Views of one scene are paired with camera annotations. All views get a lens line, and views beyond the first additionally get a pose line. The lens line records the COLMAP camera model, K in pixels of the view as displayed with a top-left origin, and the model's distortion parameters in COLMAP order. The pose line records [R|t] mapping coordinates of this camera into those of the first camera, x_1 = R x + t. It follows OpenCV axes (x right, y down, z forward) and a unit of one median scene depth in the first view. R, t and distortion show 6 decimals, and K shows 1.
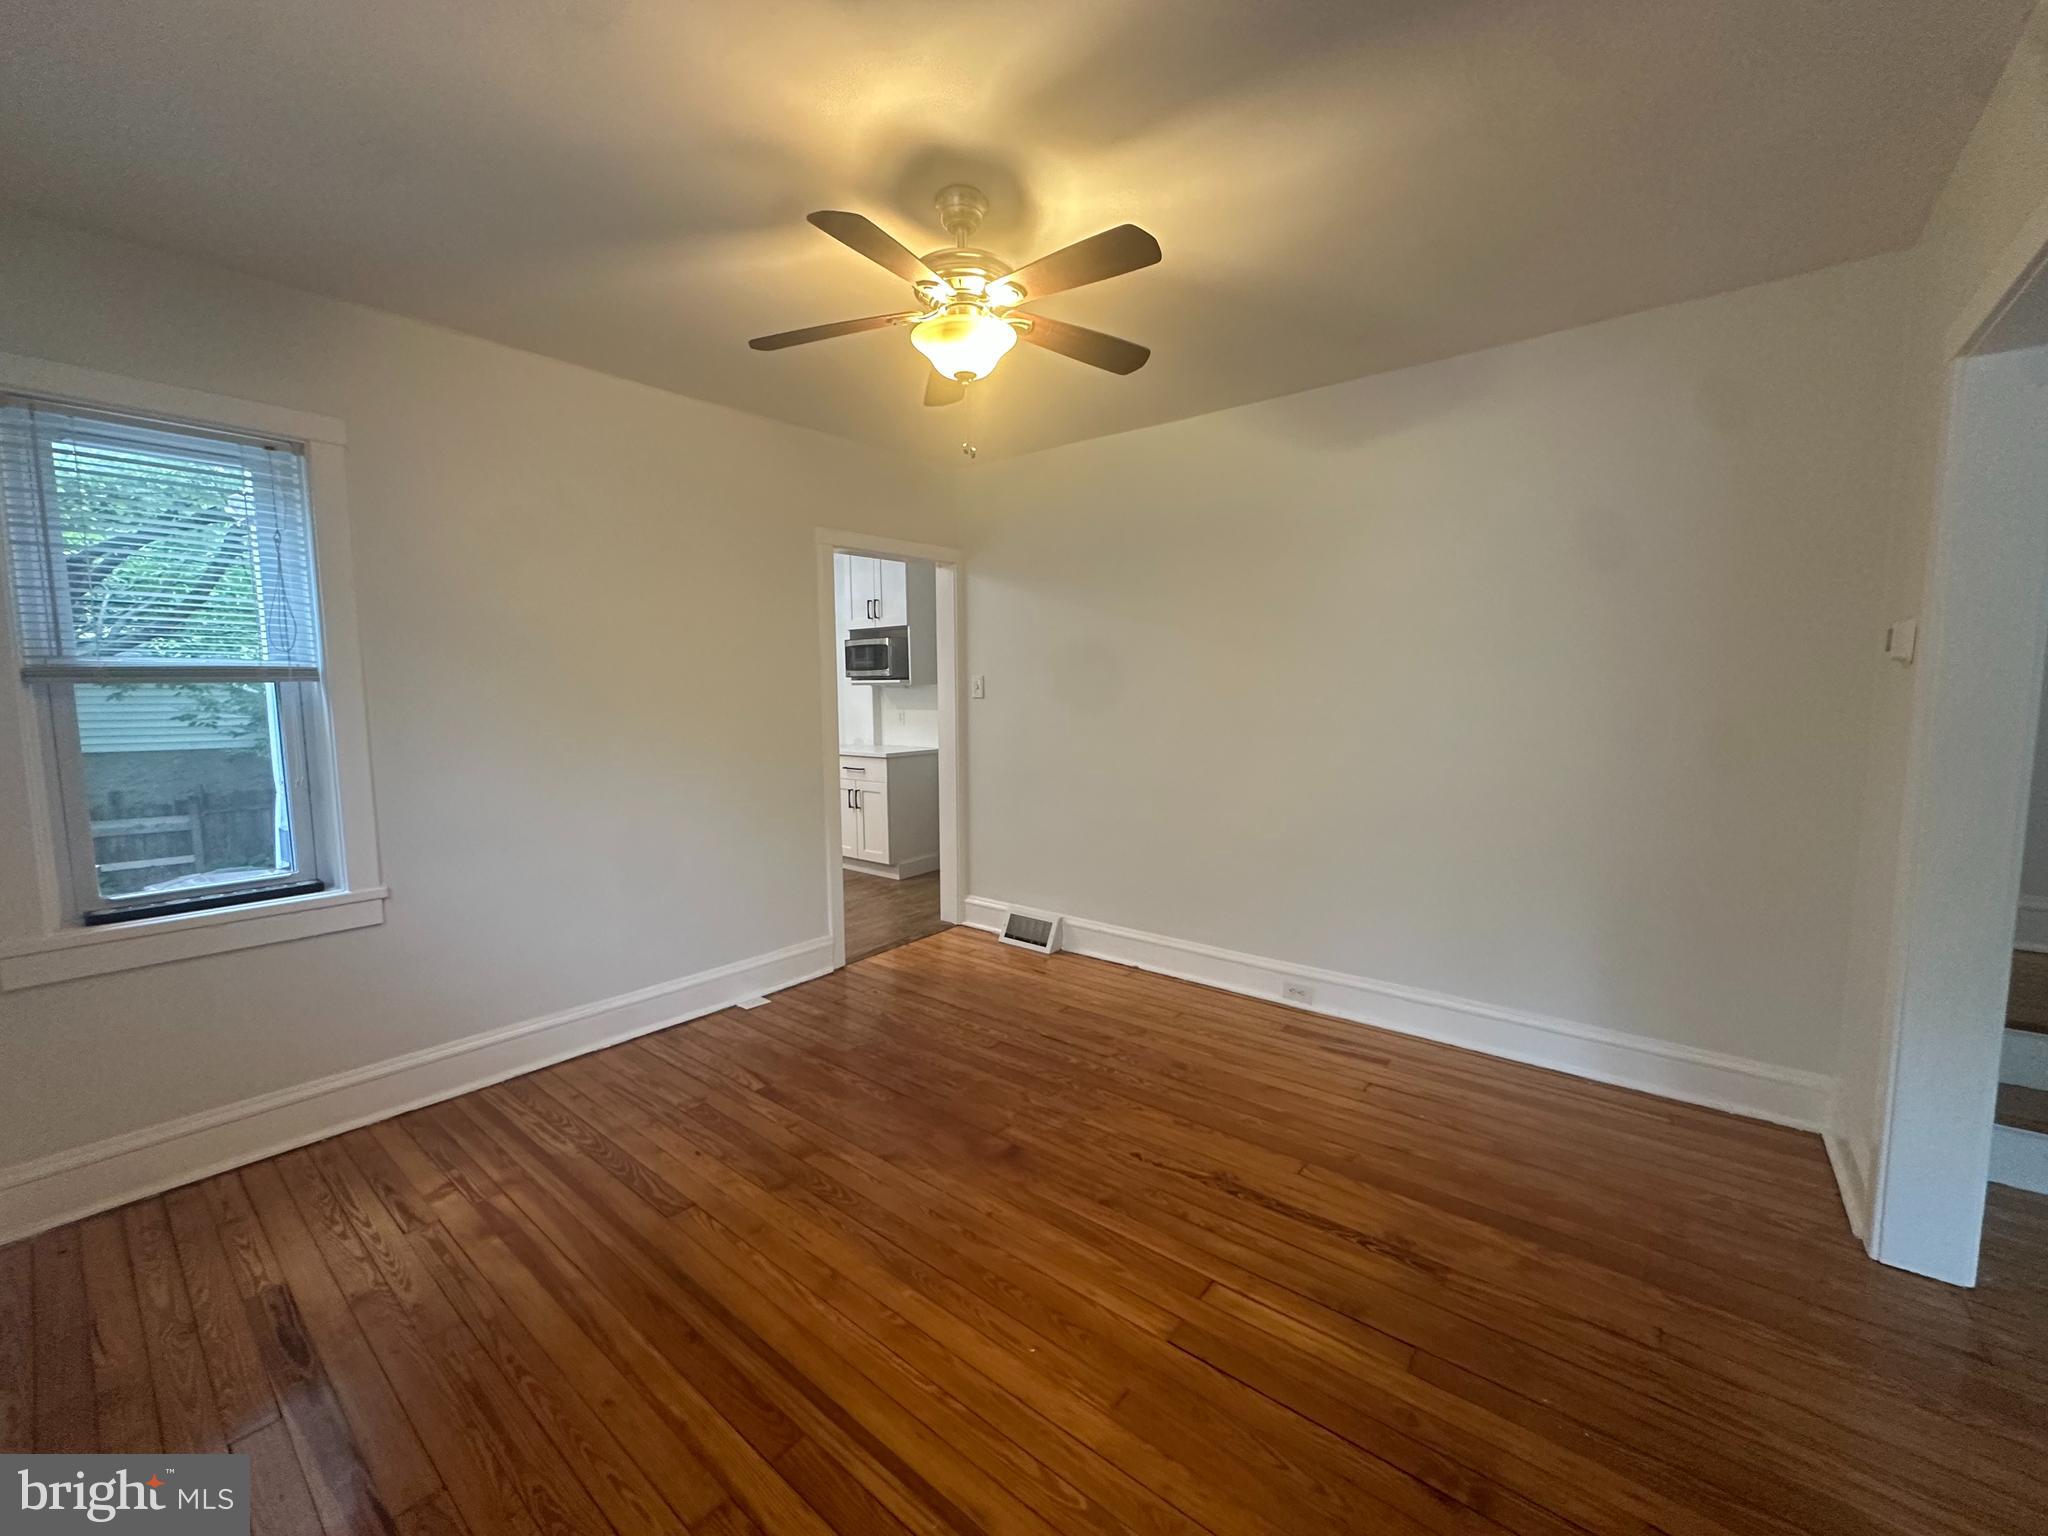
lens RADIAL K [[816.5, 0, 1023.4], [0, 816.5, 759.8], [0, 0, 1]] dist [-0.002168, 0.000696]
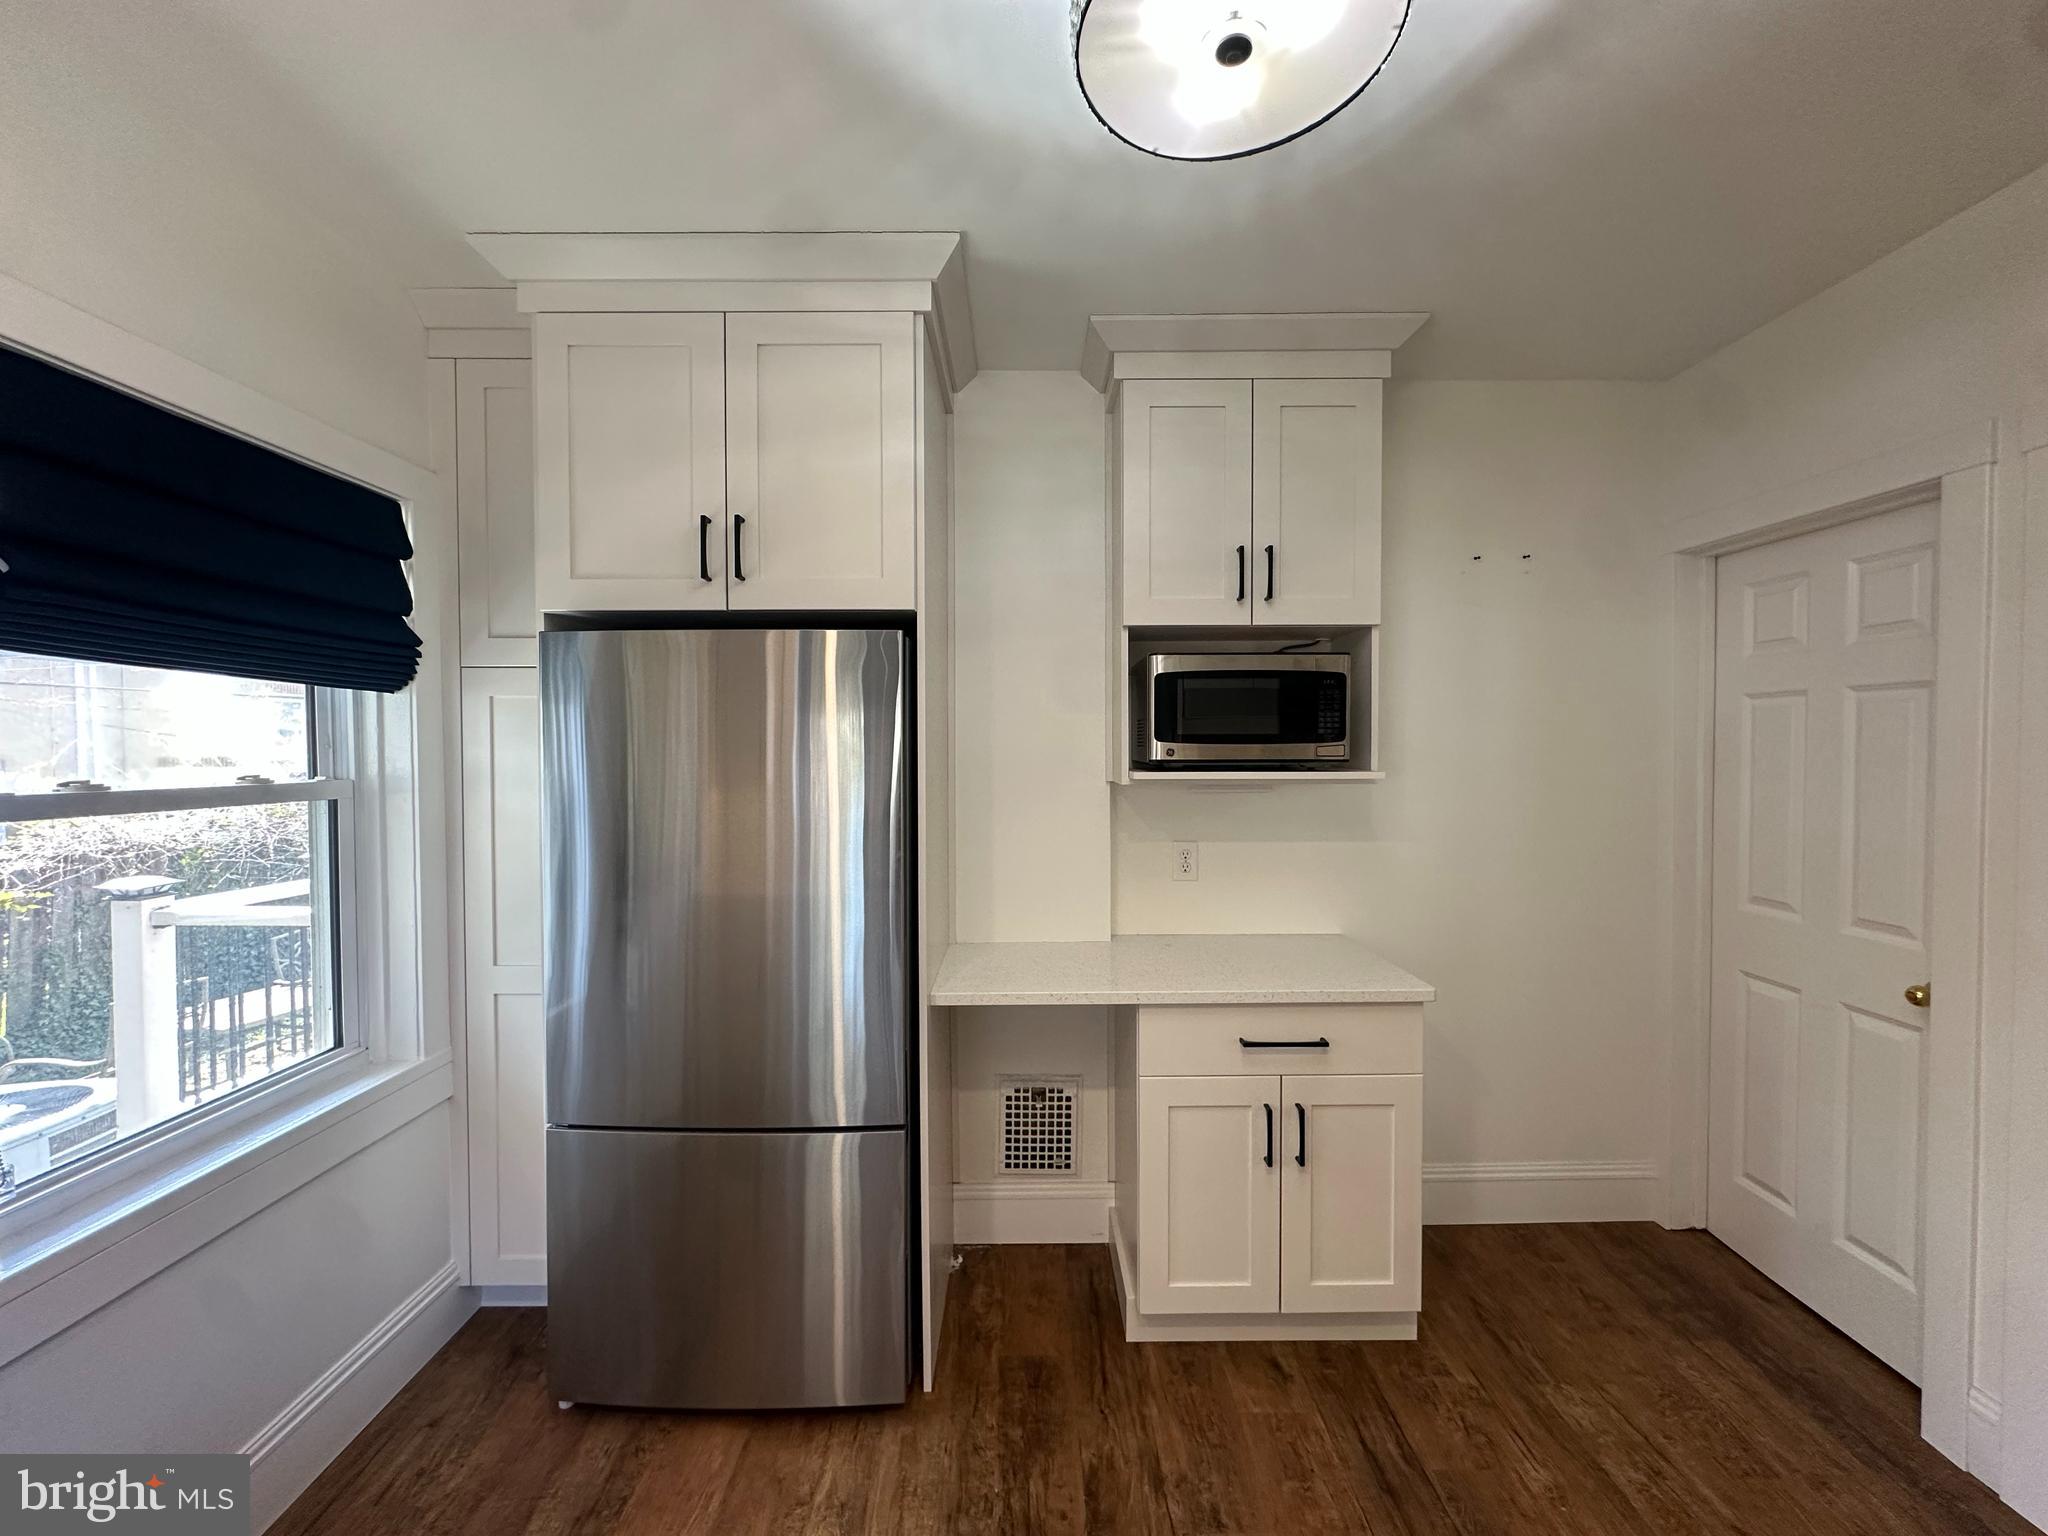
lens RADIAL K [[816.5, 0, 1026.1], [0, 816.5, 770.7], [0, 0, 1]] dist [-0.002168, 0.000696]
pose [[0.775889, -0.017277, 0.630632, -0.919005], [0.055162, 0.997654, -0.040535, -0.167747], [-0.628453, 0.066238, 0.775022, 1.490752]]
